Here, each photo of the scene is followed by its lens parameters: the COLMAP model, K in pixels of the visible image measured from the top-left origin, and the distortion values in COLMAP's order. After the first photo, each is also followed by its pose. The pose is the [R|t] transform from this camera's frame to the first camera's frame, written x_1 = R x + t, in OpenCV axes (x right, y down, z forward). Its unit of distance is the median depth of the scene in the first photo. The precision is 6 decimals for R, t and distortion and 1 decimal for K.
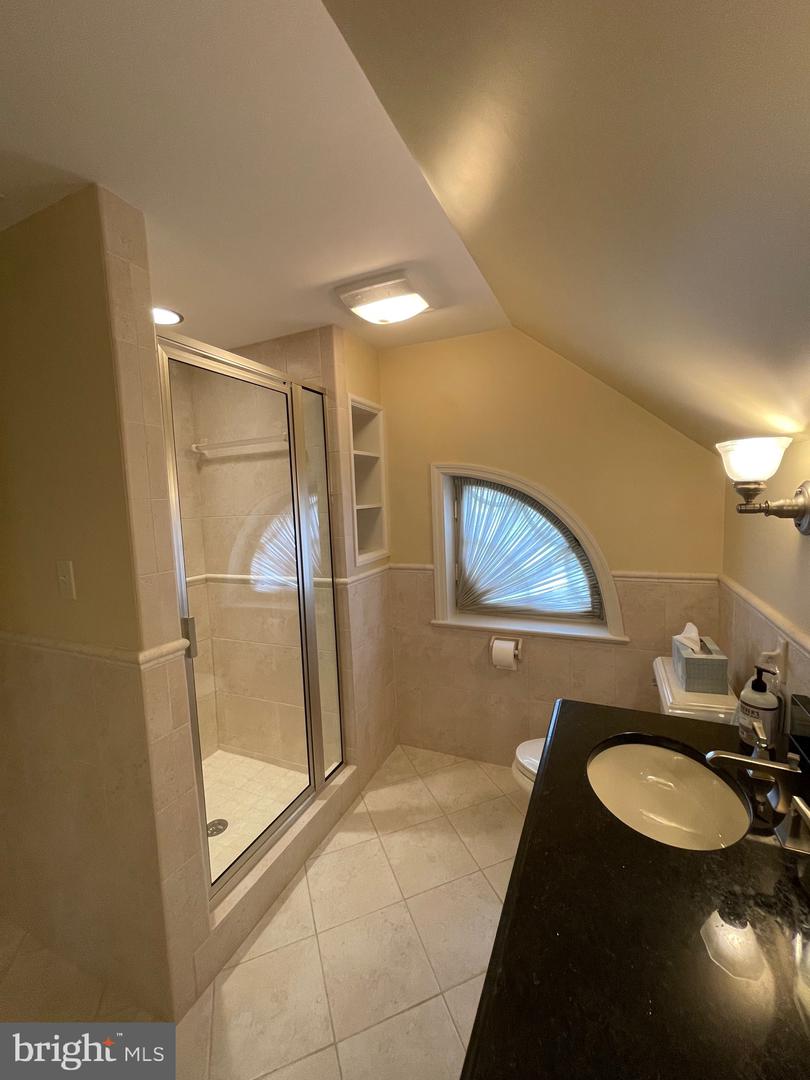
lens RADIAL K [[440.9, 0, 403.4], [0, 440.9, 536.7], [0, 0, 1]] dist [-0.000870, 0.001686]
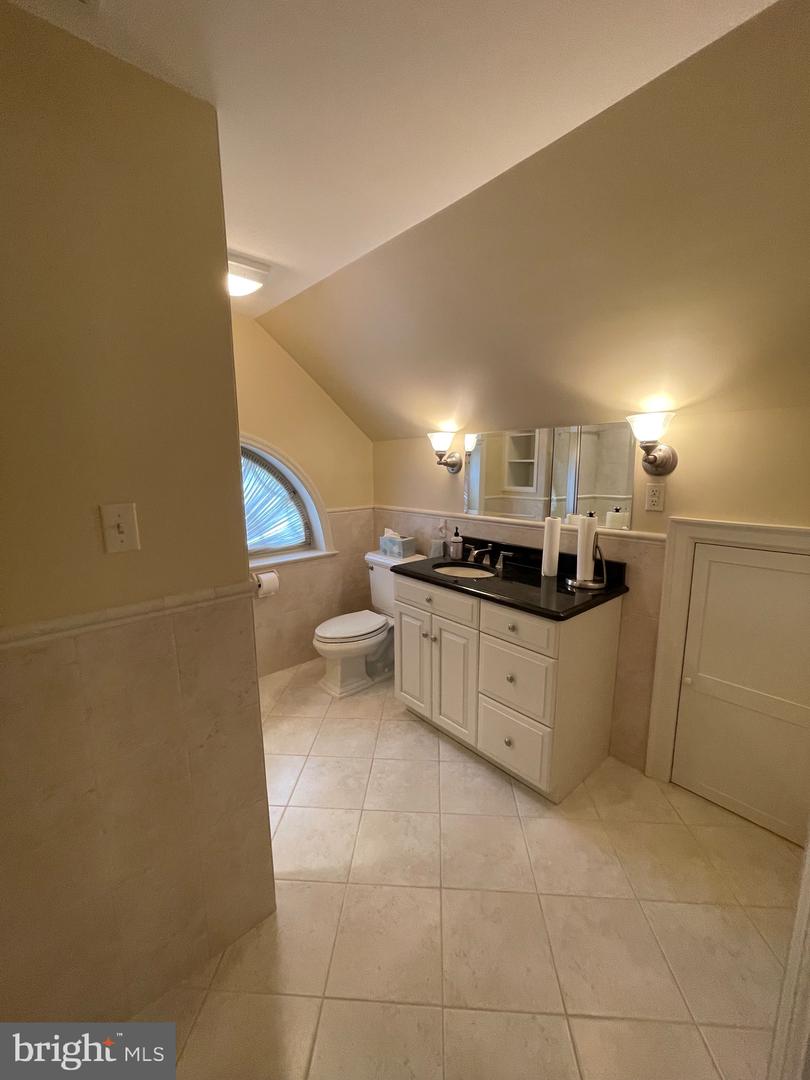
lens RADIAL K [[440.9, 0, 397.0], [0, 440.9, 538.3], [0, 0, 1]] dist [-0.000870, 0.001686]
pose [[0.423392, -0.120736, 0.897865, -0.785481], [0.080969, 0.992157, 0.095234, 0.049730], [-0.902321, 0.032378, 0.429847, 0.122774]]
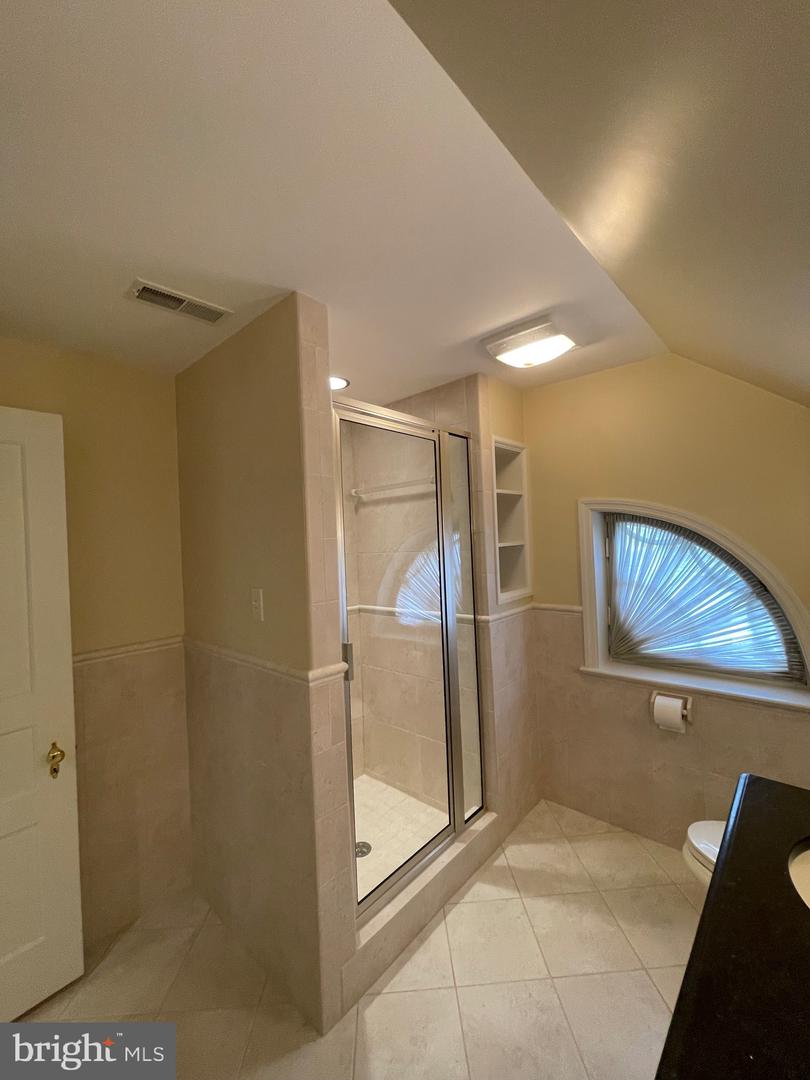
lens RADIAL K [[440.9, 0, 406.0], [0, 440.9, 537.4], [0, 0, 1]] dist [-0.000870, 0.001686]
pose [[0.952526, -0.001329, -0.304455, -0.003327], [-0.023643, 0.996648, -0.078321, -0.000689], [0.303538, 0.081801, 0.949301, -0.023329]]
